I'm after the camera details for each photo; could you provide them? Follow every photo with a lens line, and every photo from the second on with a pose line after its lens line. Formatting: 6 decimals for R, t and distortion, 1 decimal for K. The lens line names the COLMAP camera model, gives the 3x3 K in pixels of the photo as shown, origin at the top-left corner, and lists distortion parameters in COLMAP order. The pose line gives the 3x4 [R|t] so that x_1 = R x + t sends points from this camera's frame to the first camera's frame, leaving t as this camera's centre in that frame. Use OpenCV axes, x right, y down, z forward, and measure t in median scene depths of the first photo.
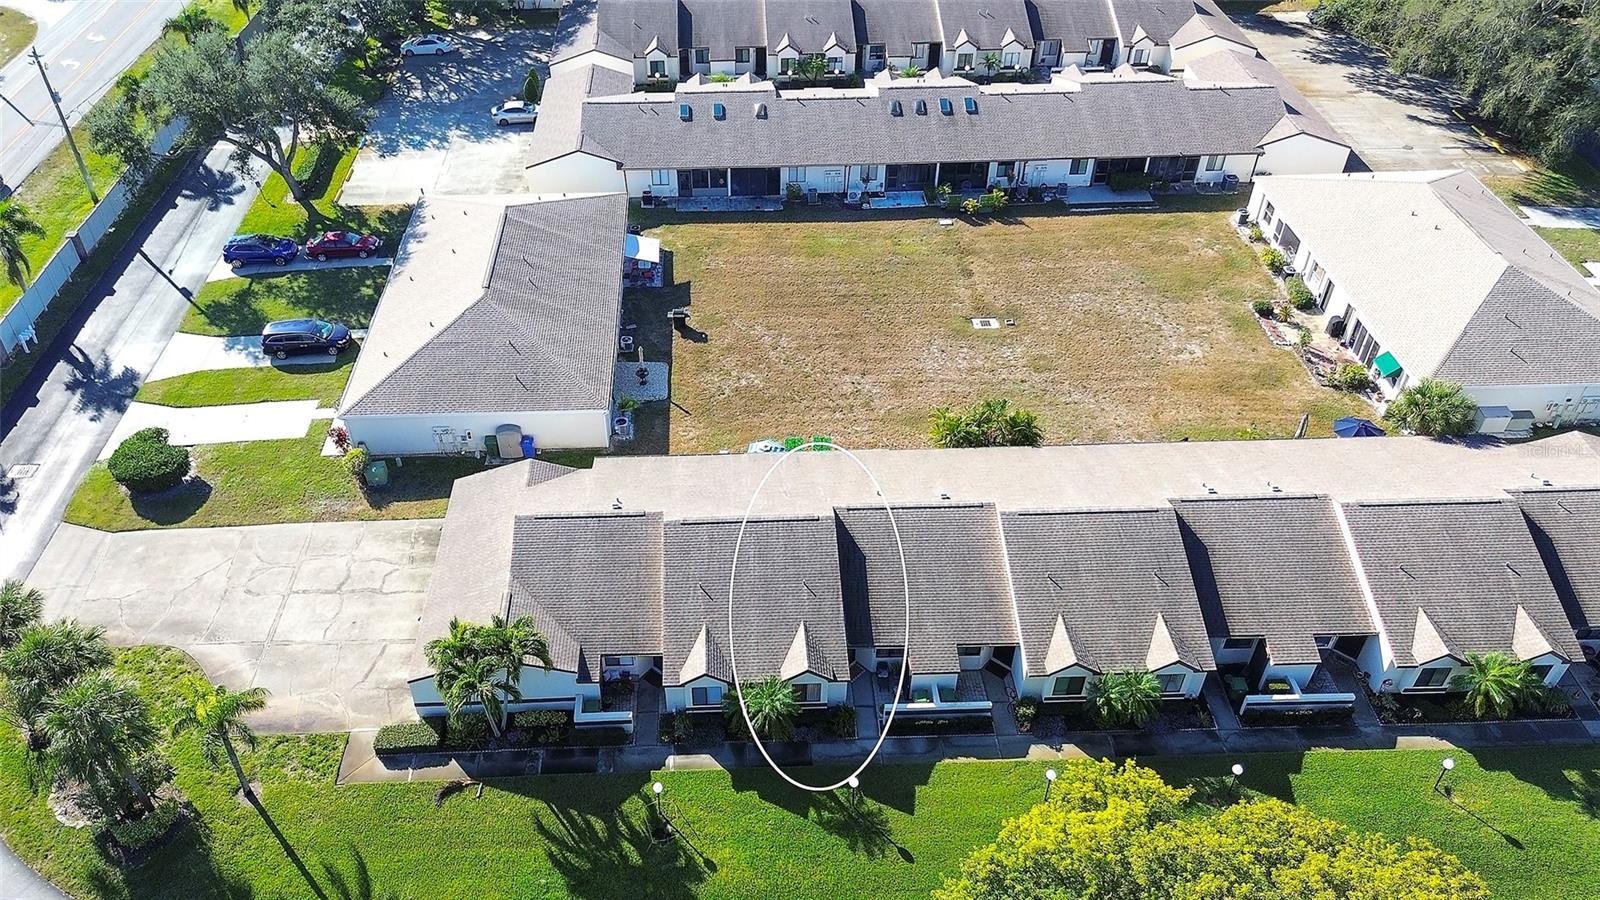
lens RADIAL K [[1116.0, 0, 797.0], [0, 1116.0, 441.1], [0, 0, 1]] dist [0.041452, -0.012631]
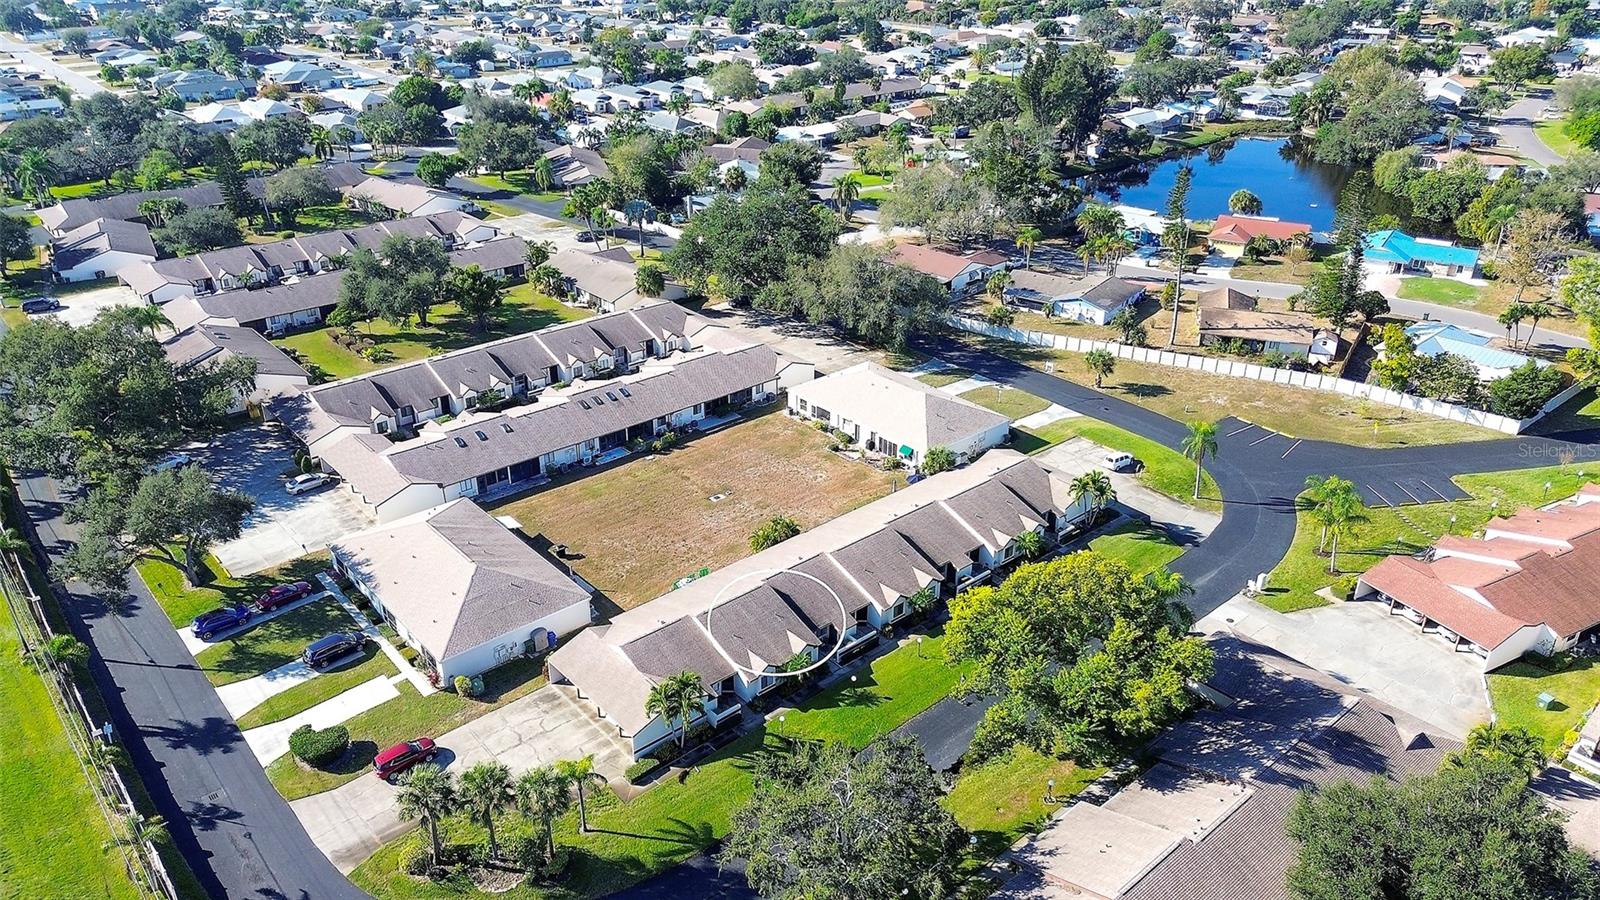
lens RADIAL K [[1116.0, 0, 801.8], [0, 1116.0, 452.3], [0, 0, 1]] dist [0.041452, -0.012631]
pose [[0.771107, -0.270778, 0.576258, -0.626952], [0.400322, 0.909977, -0.108094, 0.061704], [-0.495112, 0.314041, 0.810088, -0.432547]]
